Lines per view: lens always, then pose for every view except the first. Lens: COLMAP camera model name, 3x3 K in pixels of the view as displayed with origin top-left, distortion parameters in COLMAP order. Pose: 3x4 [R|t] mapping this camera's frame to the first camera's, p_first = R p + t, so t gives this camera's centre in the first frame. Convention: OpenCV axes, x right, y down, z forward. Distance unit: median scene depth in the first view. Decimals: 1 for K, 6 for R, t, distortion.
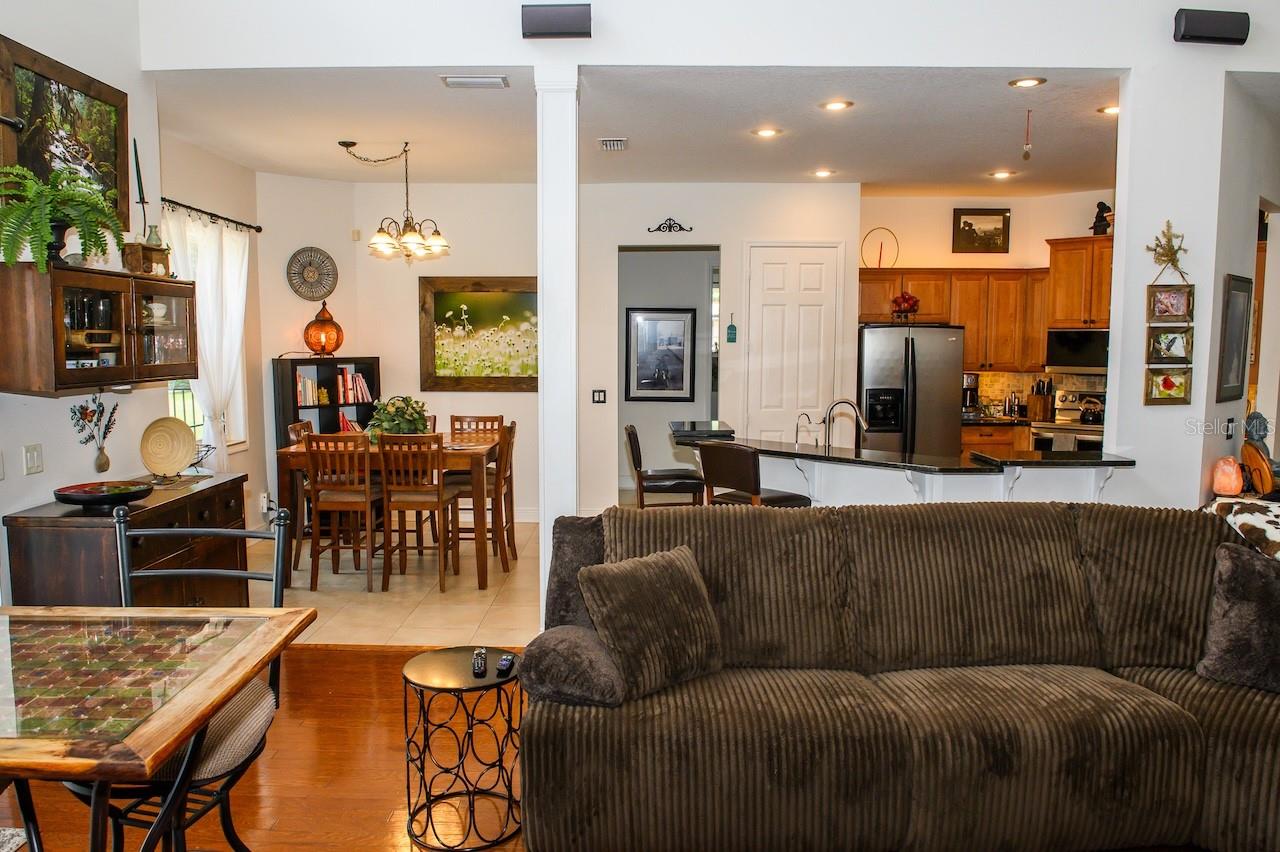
lens RADIAL K [[912.5, 0, 603.8], [0, 912.5, 435.4], [0, 0, 1]] dist [-0.039210, -0.008561]
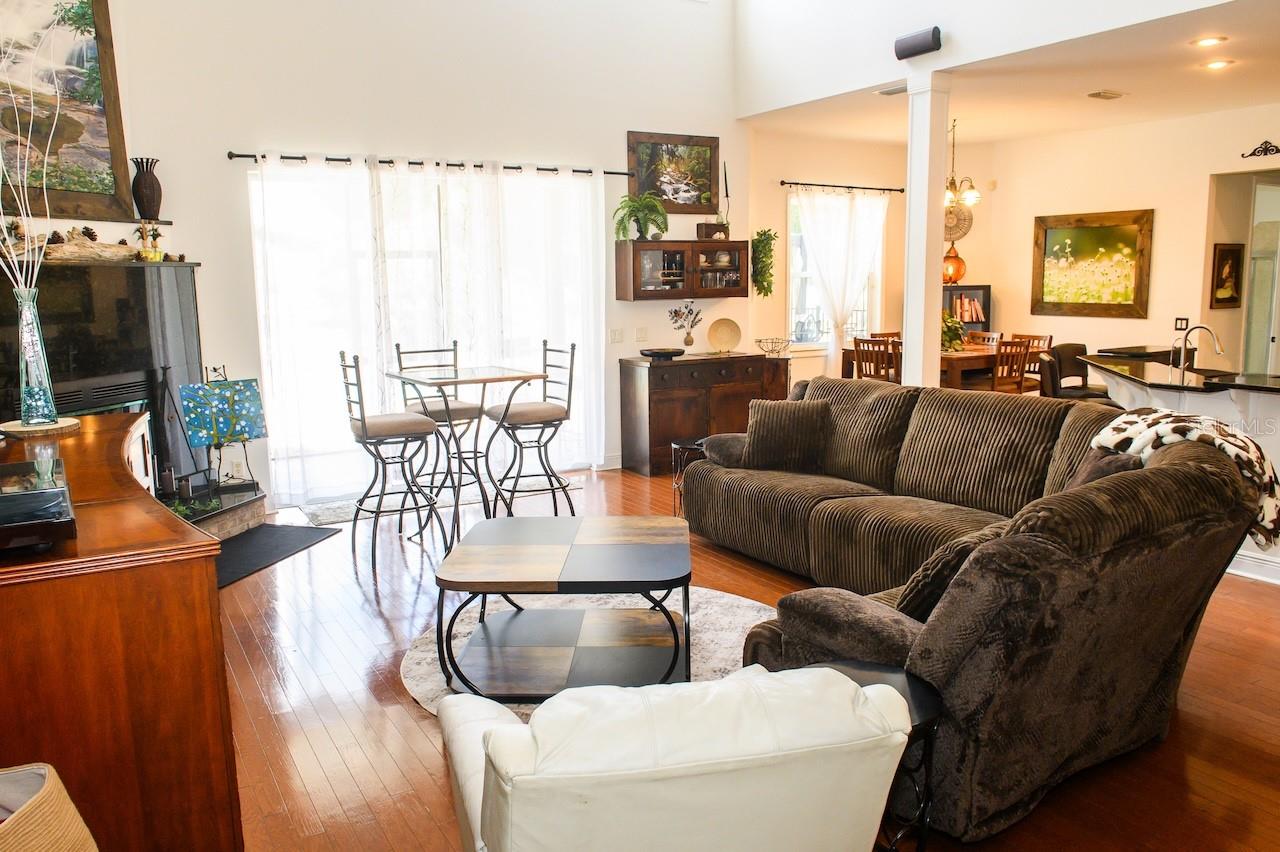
lens RADIAL K [[912.5, 0, 619.4], [0, 912.5, 416.8], [0, 0, 1]] dist [-0.039210, -0.008561]
pose [[0.531289, 0.117190, -0.839046, 0.990929], [-0.069401, 0.993078, 0.094759, 0.017804], [0.844343, 0.007886, 0.535744, -0.146708]]
